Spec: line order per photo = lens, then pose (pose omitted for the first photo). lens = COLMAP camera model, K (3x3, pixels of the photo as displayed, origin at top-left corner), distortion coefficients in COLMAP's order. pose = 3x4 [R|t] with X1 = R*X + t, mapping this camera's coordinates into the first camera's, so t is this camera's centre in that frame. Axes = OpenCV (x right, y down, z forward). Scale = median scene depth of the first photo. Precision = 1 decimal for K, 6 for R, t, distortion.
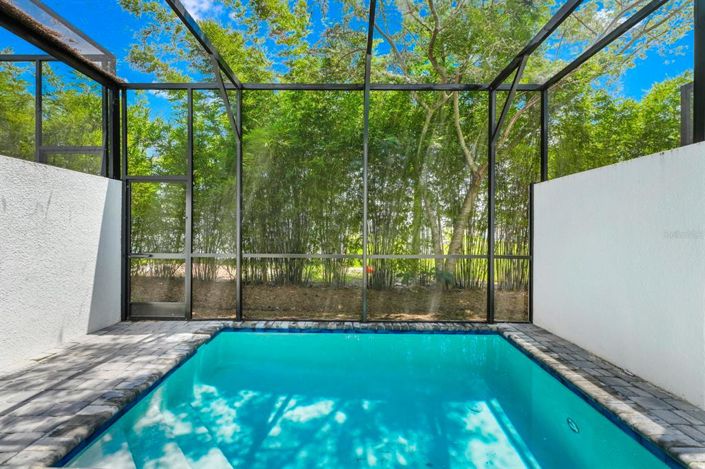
lens RADIAL K [[291.1, 0, 352.5], [0, 291.1, 234.5], [0, 0, 1]] dist [-0.010310, 0.000006]
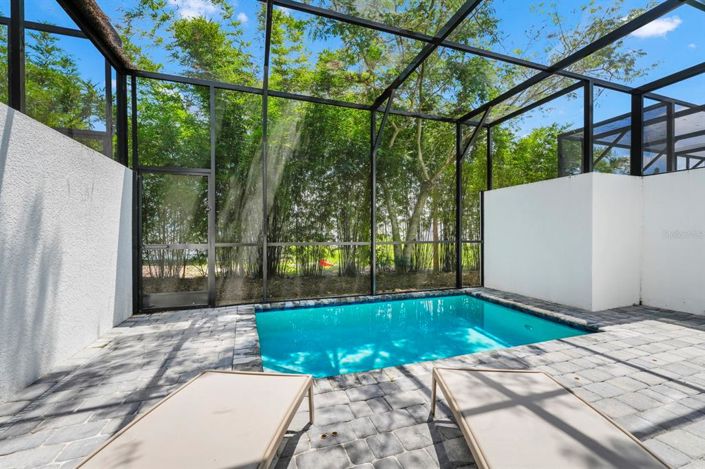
lens RADIAL K [[289.1, 0, 352.5], [0, 289.1, 234.5], [0, 0, 1]] dist [-0.001047, 0.000115]
pose [[0.944936, -0.003832, 0.327232, -0.466171], [0.001468, 0.999971, 0.007470, 0.028578], [-0.327251, -0.006578, 0.944914, -0.161713]]
